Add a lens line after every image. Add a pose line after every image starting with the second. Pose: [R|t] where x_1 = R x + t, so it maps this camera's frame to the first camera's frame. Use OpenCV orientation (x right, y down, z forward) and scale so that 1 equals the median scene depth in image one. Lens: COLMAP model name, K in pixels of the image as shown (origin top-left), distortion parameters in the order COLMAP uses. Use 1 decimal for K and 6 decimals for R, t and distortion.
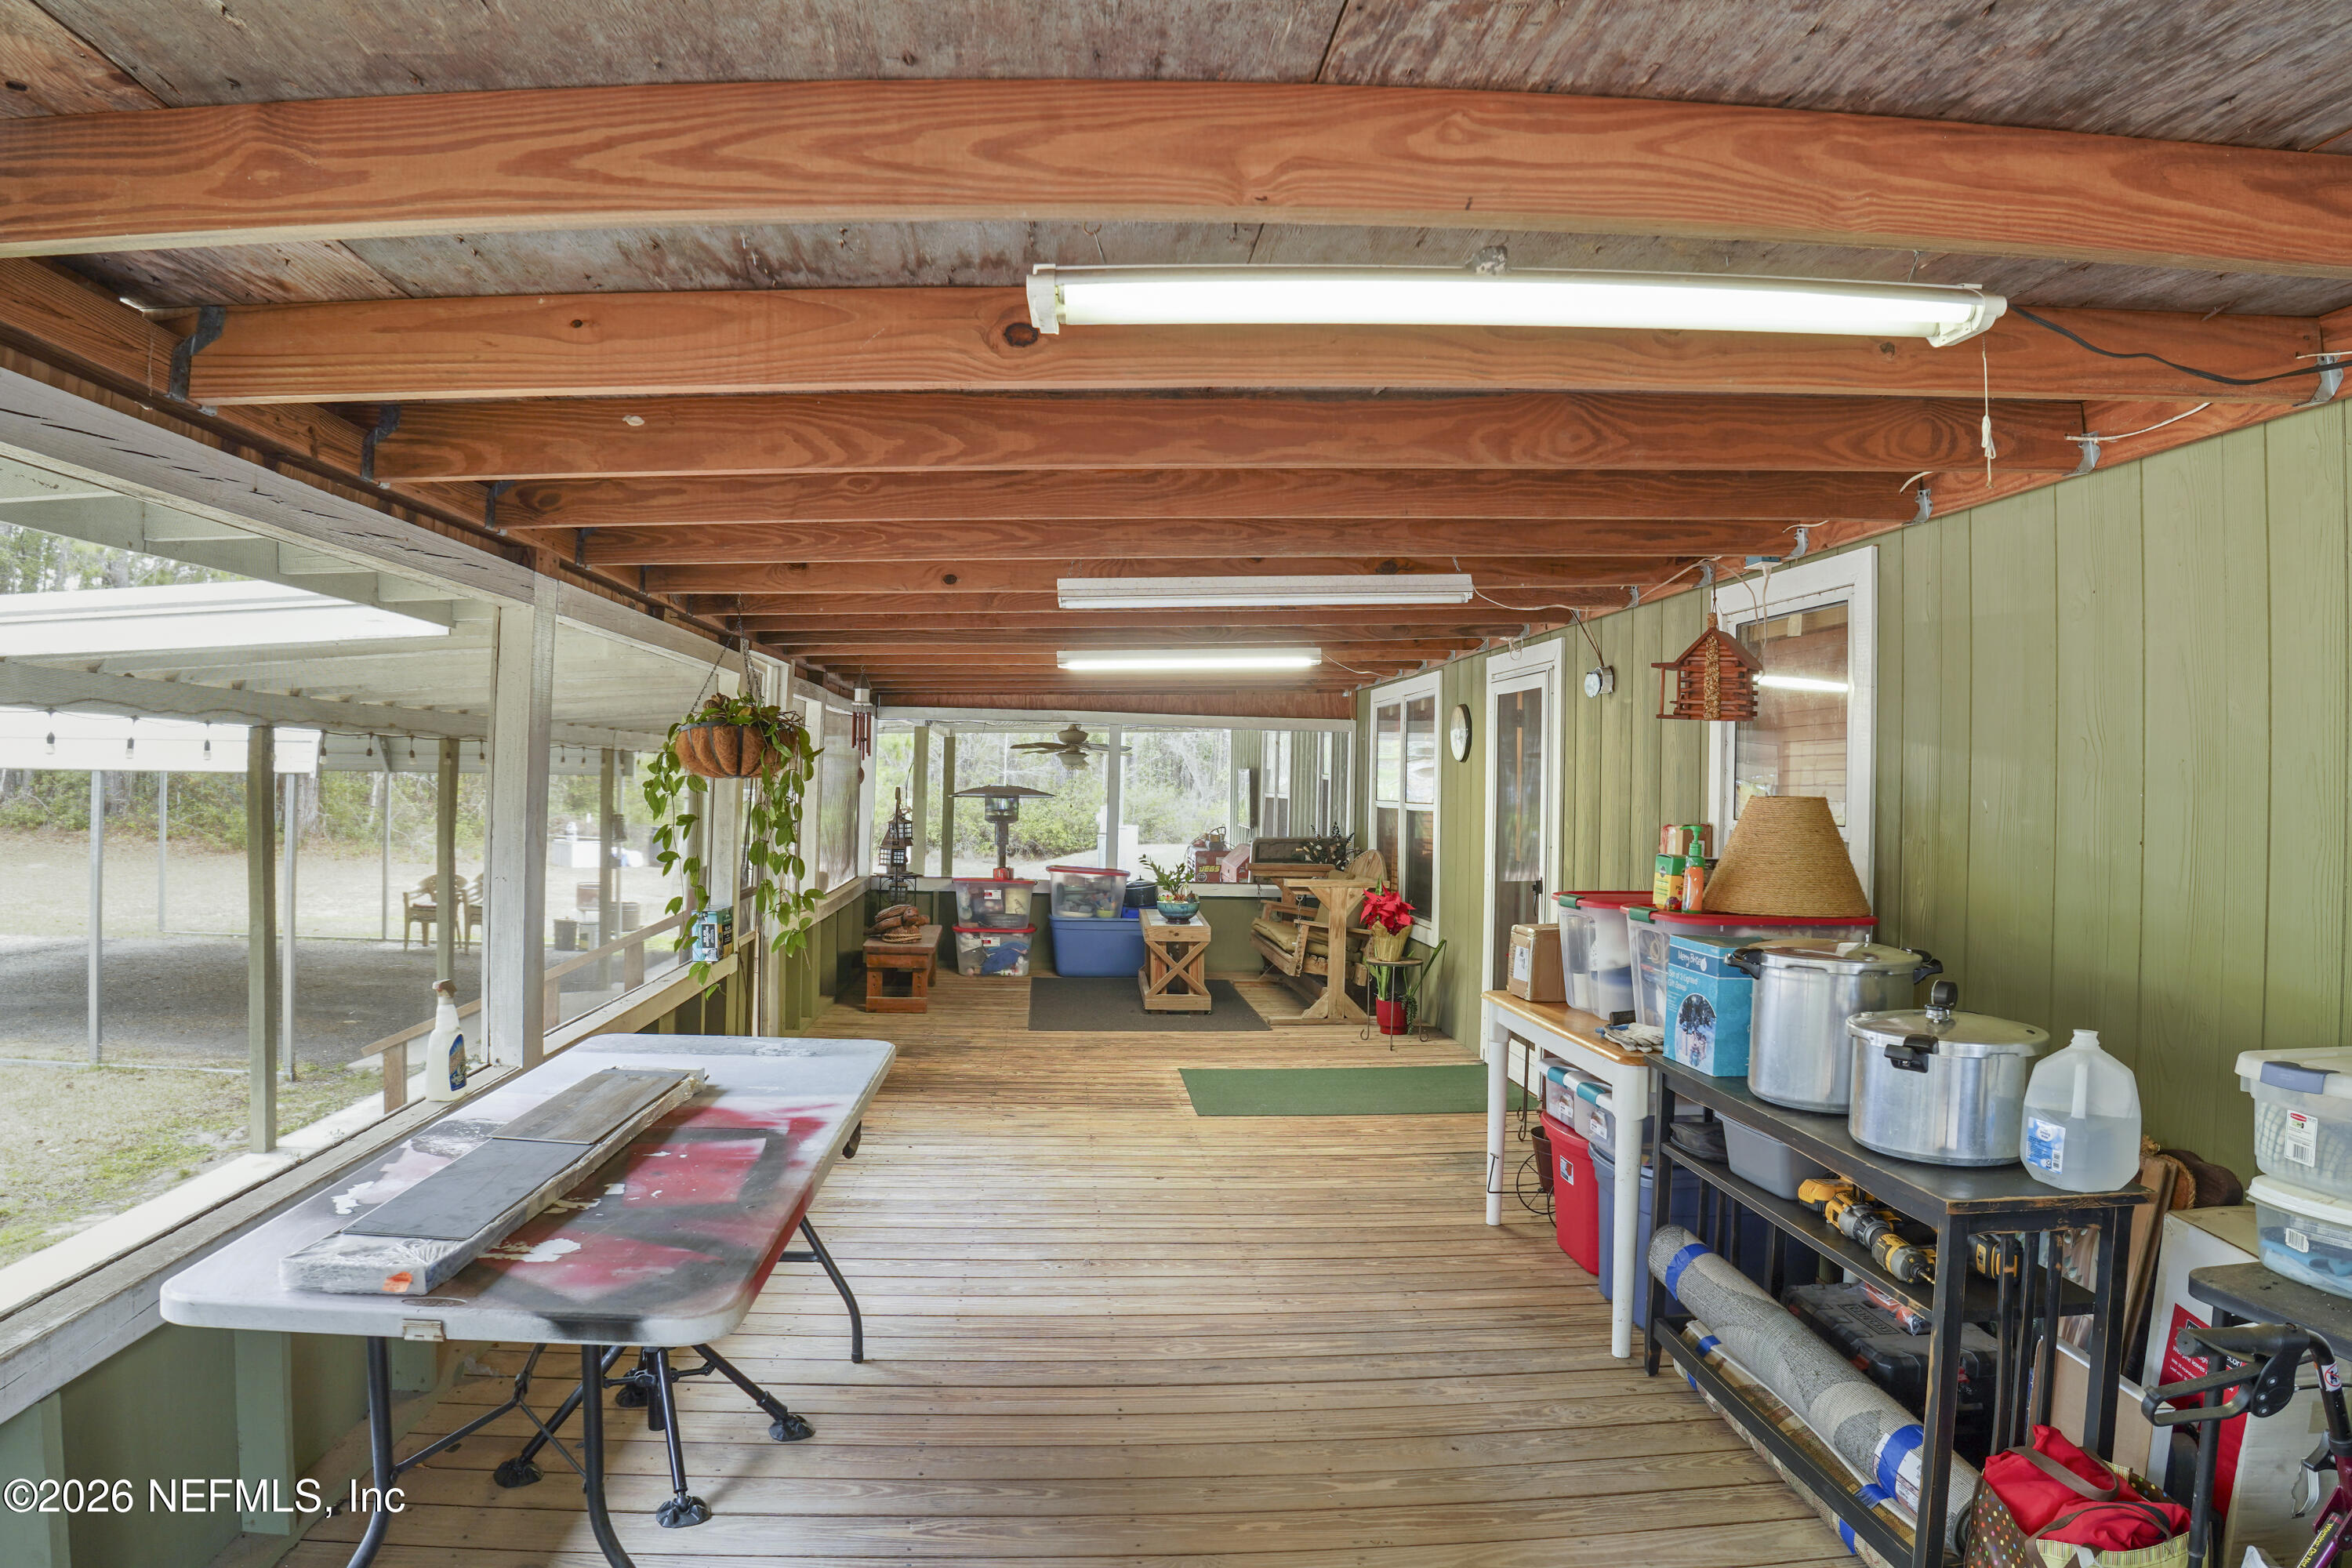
lens RADIAL K [[1388.6, 0, 1189.9], [0, 1388.6, 778.0], [0, 0, 1]] dist [-0.131426, 0.032081]
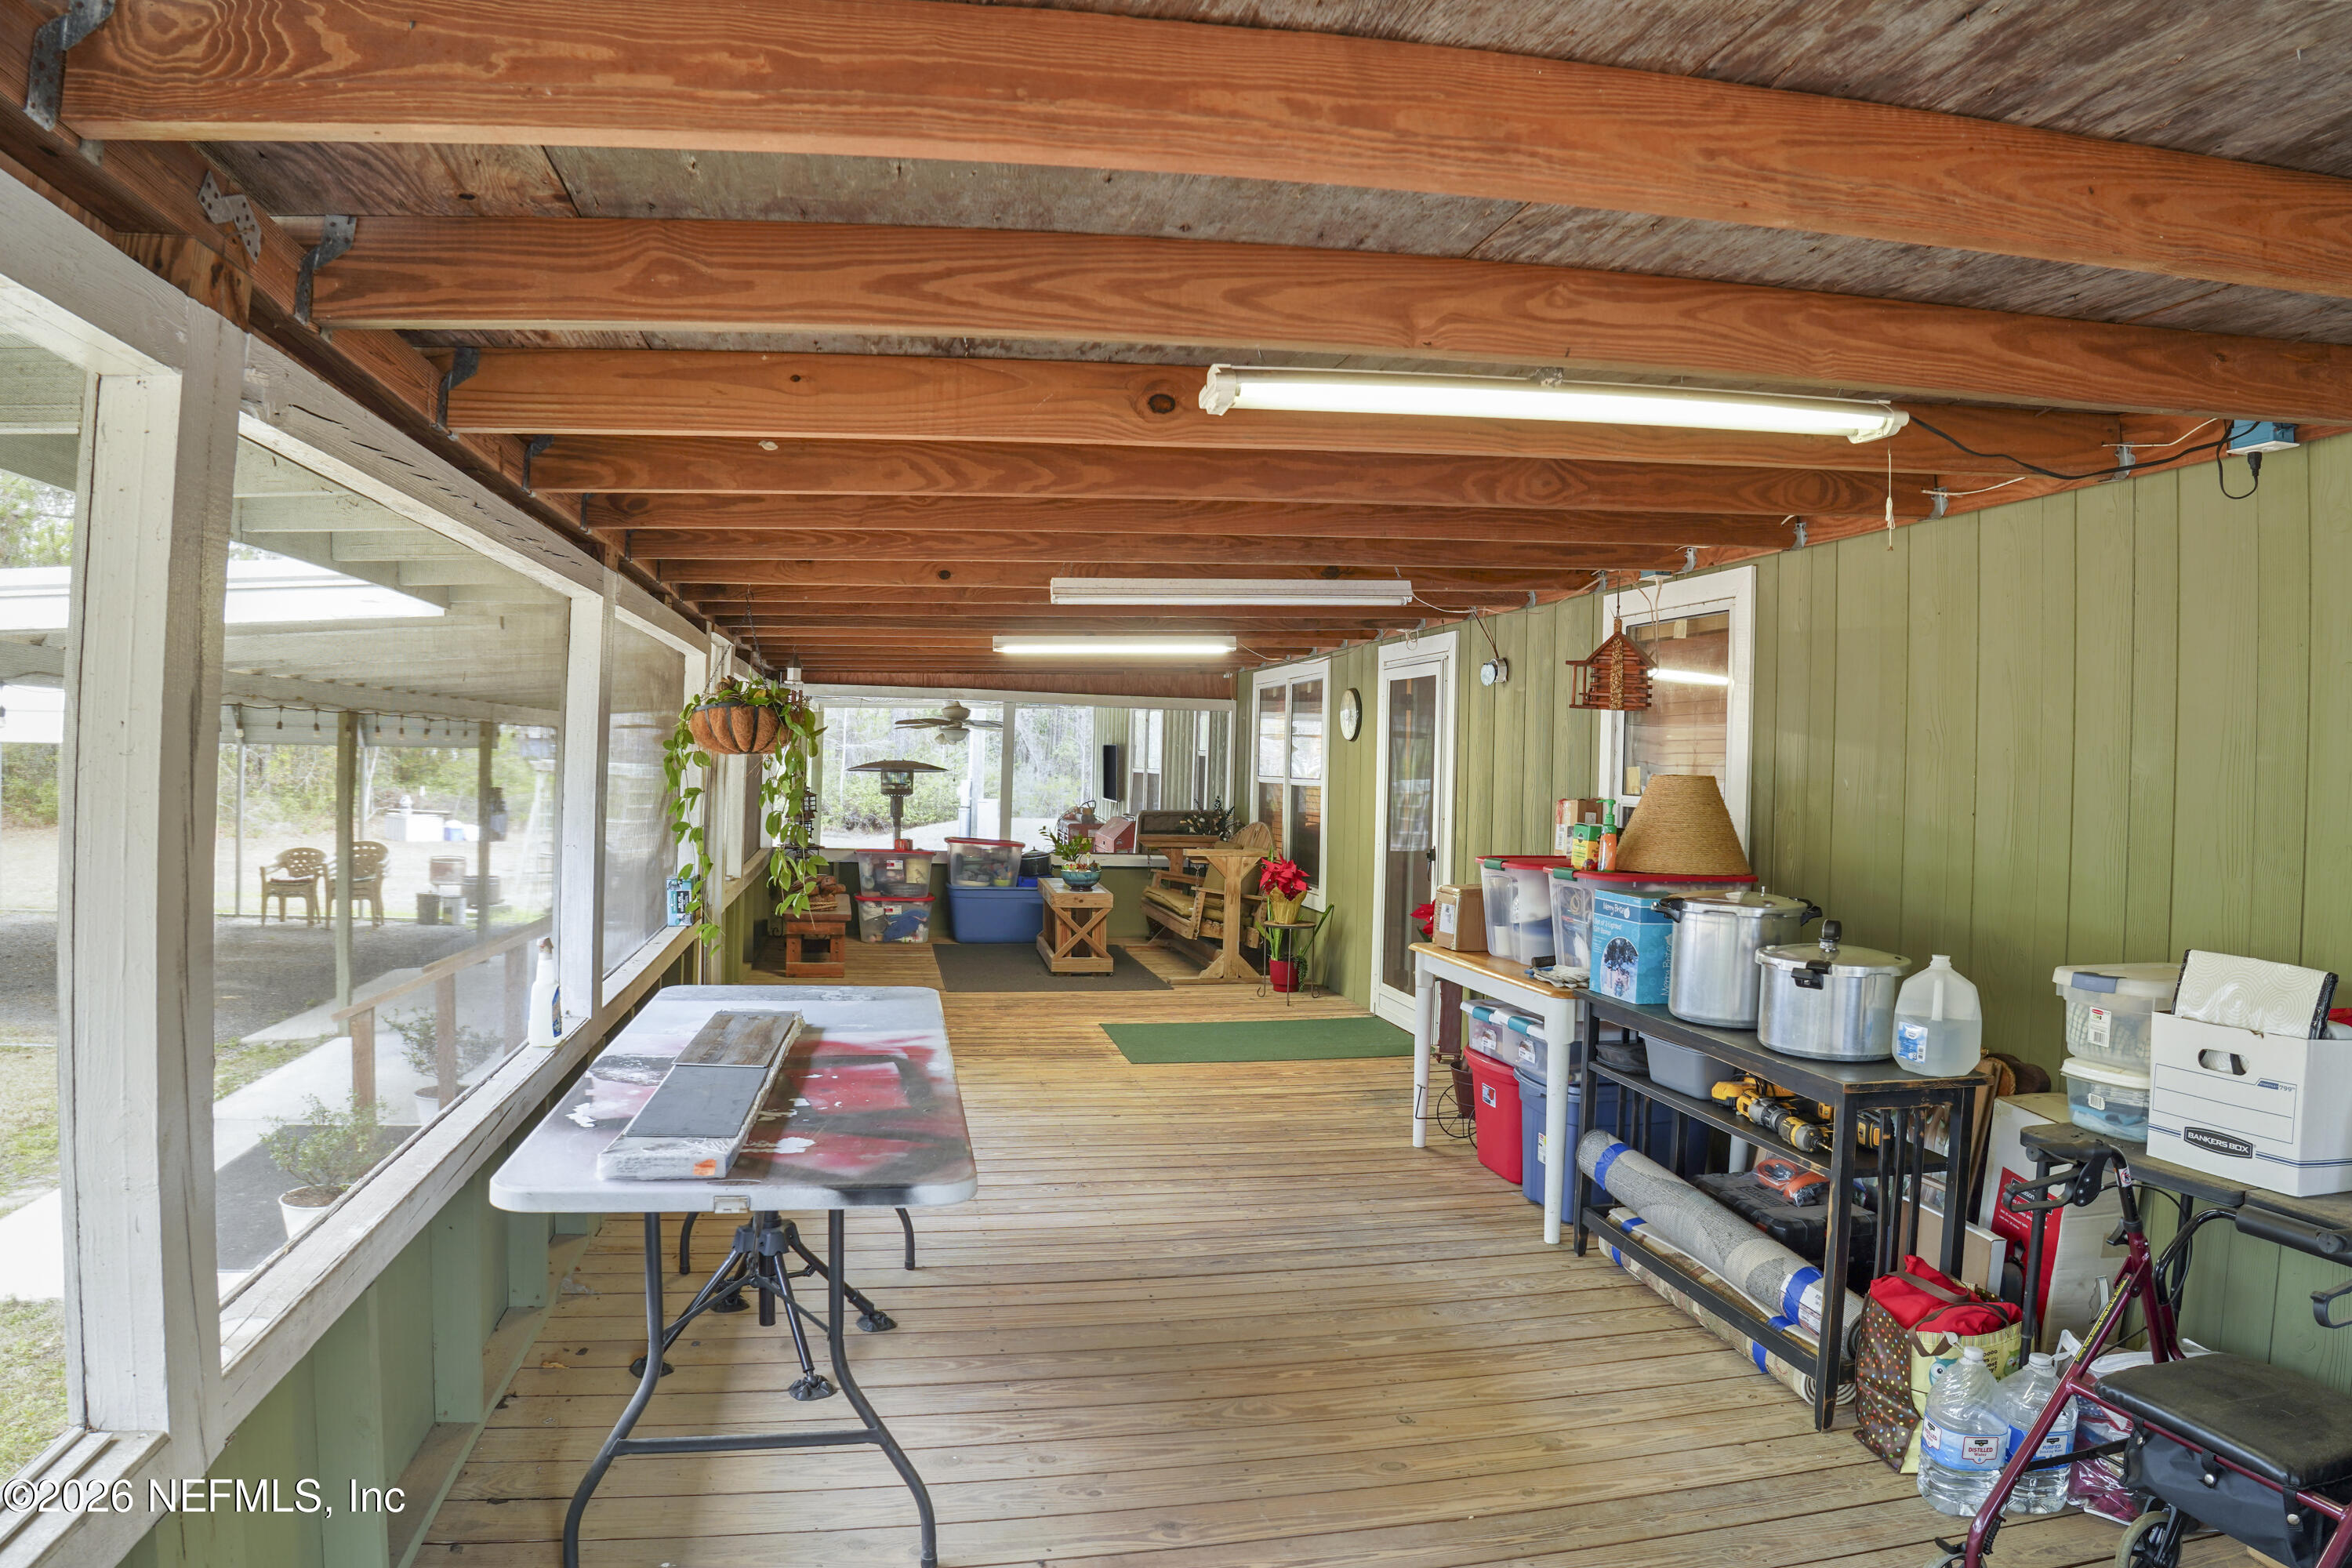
lens RADIAL K [[1388.6, 0, 1172.0], [0, 1388.6, 778.2], [0, 0, 1]] dist [-0.131426, 0.032081]
pose [[0.993162, 0.003450, 0.116691, -0.178574], [-0.005623, 0.999817, 0.018294, -0.003957], [-0.116607, -0.018825, 0.993000, -0.174845]]
